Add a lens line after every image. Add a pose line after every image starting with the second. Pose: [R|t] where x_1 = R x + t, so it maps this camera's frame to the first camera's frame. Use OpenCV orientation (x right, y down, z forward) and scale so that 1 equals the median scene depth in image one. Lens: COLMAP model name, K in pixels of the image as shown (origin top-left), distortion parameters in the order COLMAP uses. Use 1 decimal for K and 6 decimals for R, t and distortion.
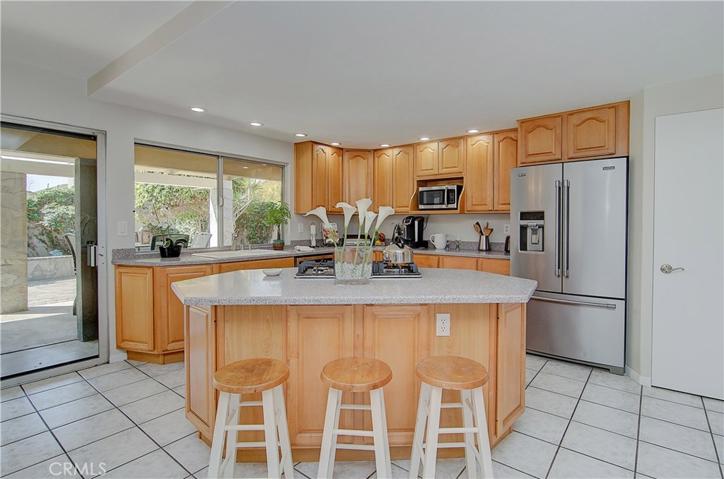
lens RADIAL K [[365.3, 0, 374.8], [0, 365.3, 227.3], [0, 0, 1]] dist [0.000094, -0.000001]
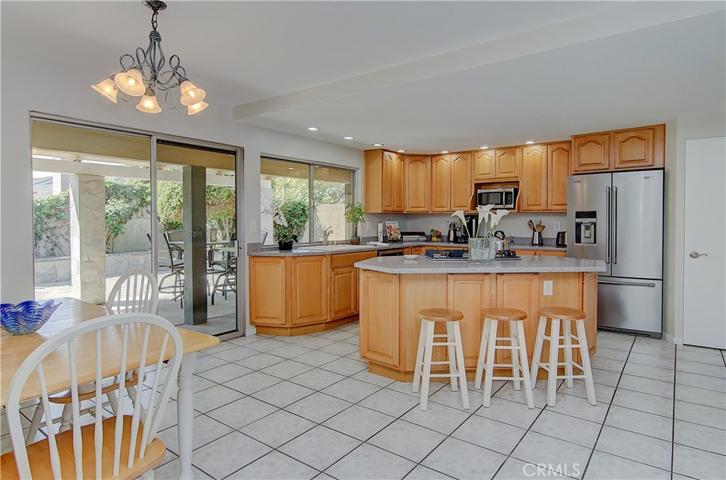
lens RADIAL K [[421.9, 0, 367.0], [0, 421.9, 226.6], [0, 0, 1]] dist [0.007174, 0.000577]
pose [[0.999903, -0.003643, 0.013465, -0.262303], [0.003630, 0.999993, 0.000954, 0.003477], [-0.013469, -0.000905, 0.999909, -0.335034]]
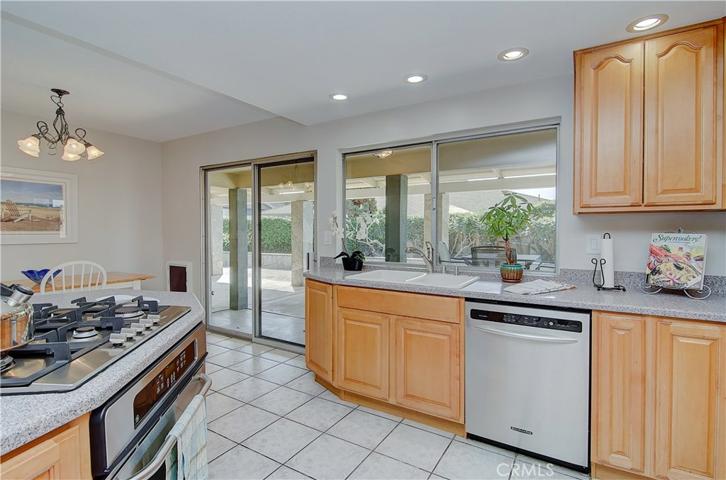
lens RADIAL K [[347.8, 0, 363.5], [0, 347.8, 236.1], [0, 0, 1]] dist [0.003284, 0.000359]
pose [[0.112075, 0.012891, -0.993616, 0.257624], [-0.015525, 0.999817, 0.011221, -0.011539], [0.993578, 0.014168, 0.112254, 0.783867]]
